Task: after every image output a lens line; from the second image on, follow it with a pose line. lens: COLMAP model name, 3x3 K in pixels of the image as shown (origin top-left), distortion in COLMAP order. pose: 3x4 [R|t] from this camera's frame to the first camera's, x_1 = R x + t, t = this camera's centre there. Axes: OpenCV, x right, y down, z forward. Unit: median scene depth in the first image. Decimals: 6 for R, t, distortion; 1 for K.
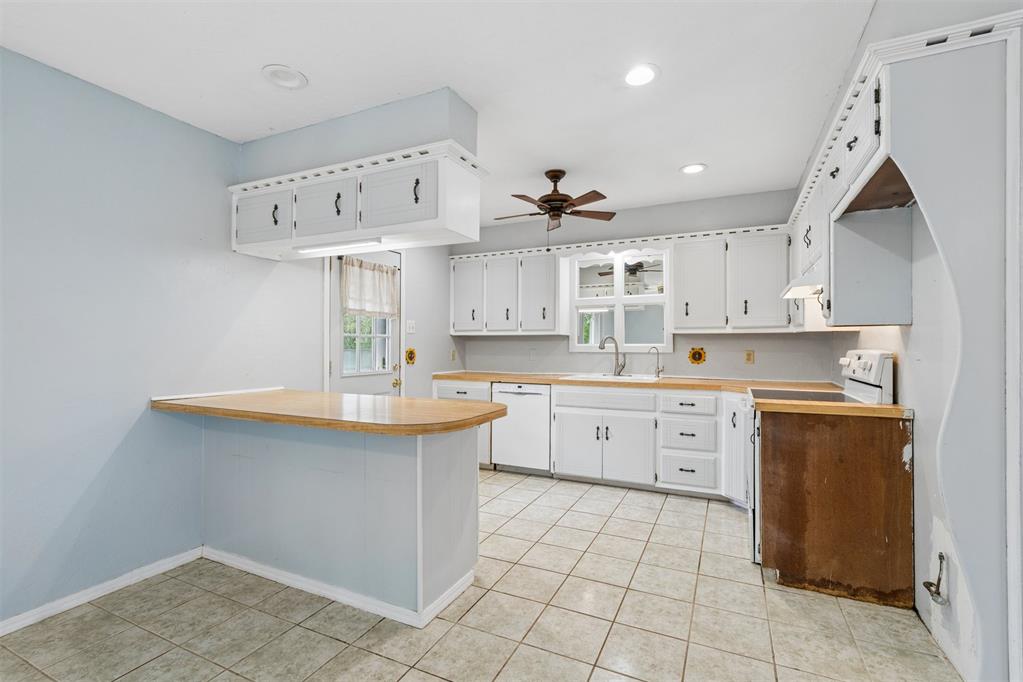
lens RADIAL K [[461.7, 0, 512.3], [0, 461.7, 342.3], [0, 0, 1]] dist [-0.027037, 0.012363]
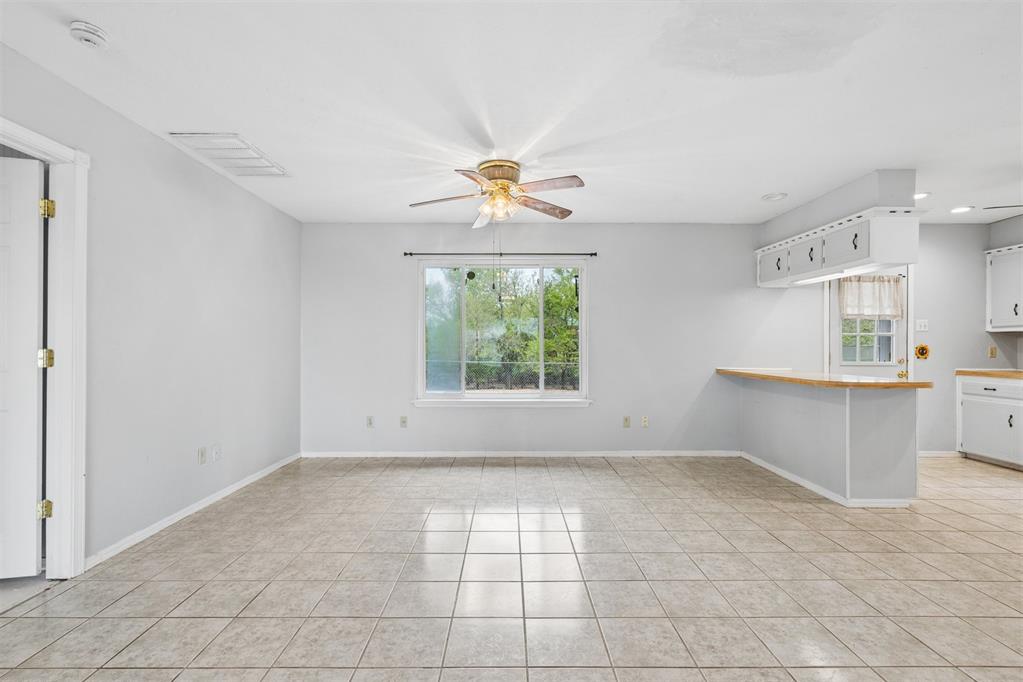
lens RADIAL K [[461.7, 0, 512.3], [0, 461.7, 342.3], [0, 0, 1]] dist [-0.027037, 0.012363]
pose [[0.430855, -0.005791, -0.902403, 0.417587], [0.002108, 0.999983, -0.005411, 0.013350], [0.902419, 0.000430, 0.430860, -0.443179]]
